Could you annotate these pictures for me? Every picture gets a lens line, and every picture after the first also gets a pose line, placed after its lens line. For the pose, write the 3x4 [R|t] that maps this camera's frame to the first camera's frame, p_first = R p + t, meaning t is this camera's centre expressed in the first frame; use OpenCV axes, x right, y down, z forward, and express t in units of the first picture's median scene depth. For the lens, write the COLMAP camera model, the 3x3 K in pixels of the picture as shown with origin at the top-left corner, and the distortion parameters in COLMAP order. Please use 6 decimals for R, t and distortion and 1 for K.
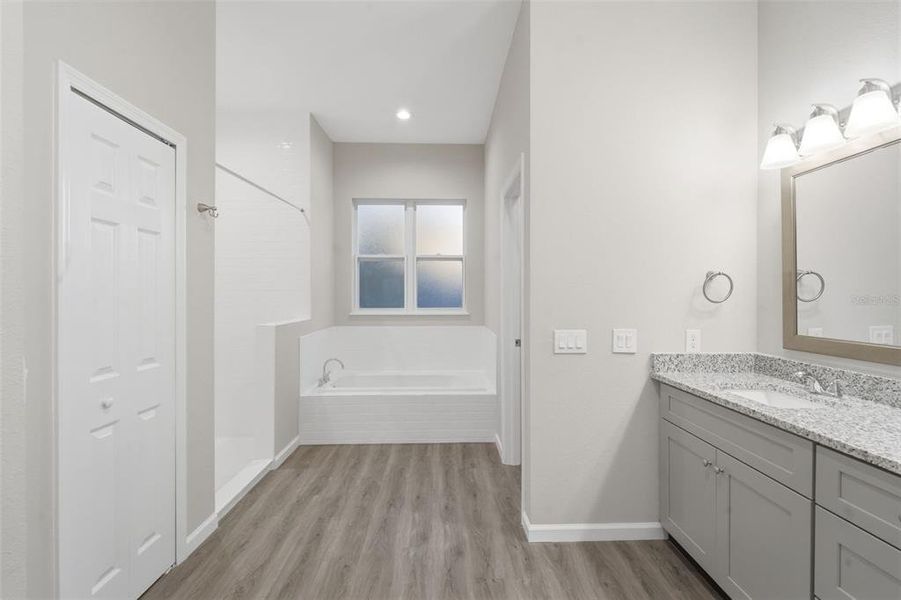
lens RADIAL K [[417.3, 0, 448.6], [0, 417.3, 296.1], [0, 0, 1]] dist [0.000910, -0.001373]
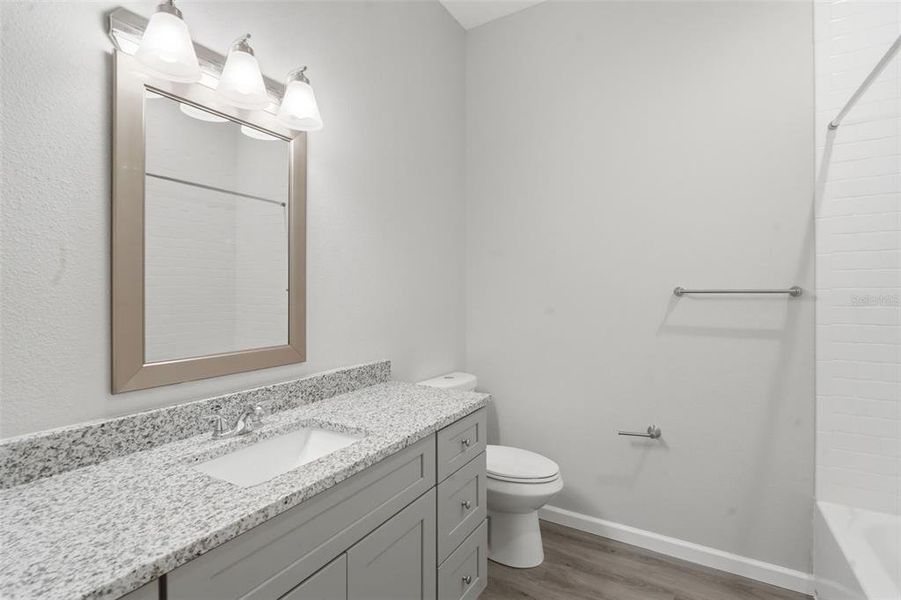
lens RADIAL K [[417.3, 0, 448.6], [0, 417.3, 296.1], [0, 0, 1]] dist [0.000910, -0.001373]
pose [[-0.838688, -0.000338, 0.544613, 0.160499], [0.003757, 0.999972, 0.006406, 0.001152], [-0.544600, 0.007419, -0.838663, 1.098131]]
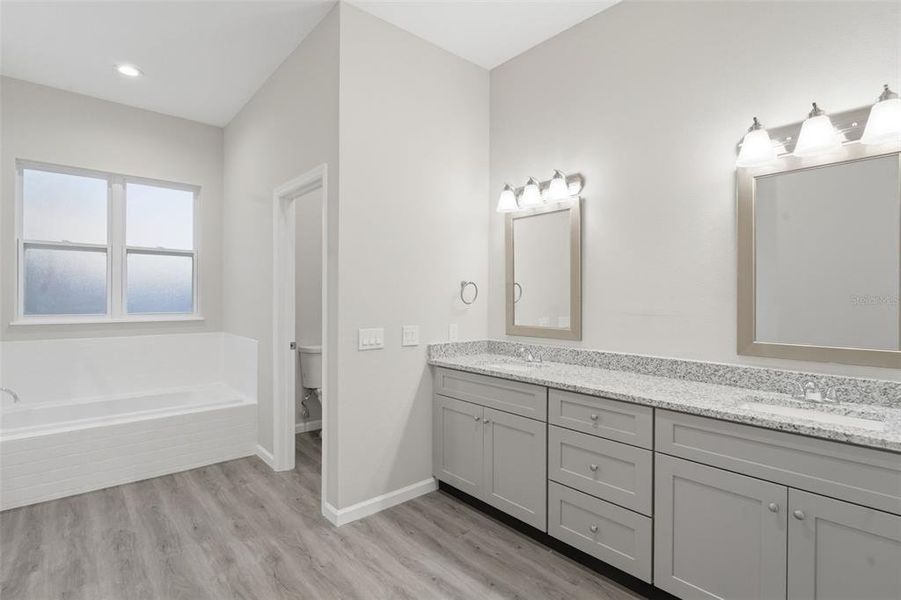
lens RADIAL K [[435.3, 0, 446.4], [0, 435.3, 295.8], [0, 0, 1]] dist [0.001659, -0.000851]
pose [[0.775585, 0.006500, 0.631210, -0.302321], [-0.002533, 0.999971, -0.007186, -0.000244], [-0.631239, 0.003974, 0.775579, -0.053329]]
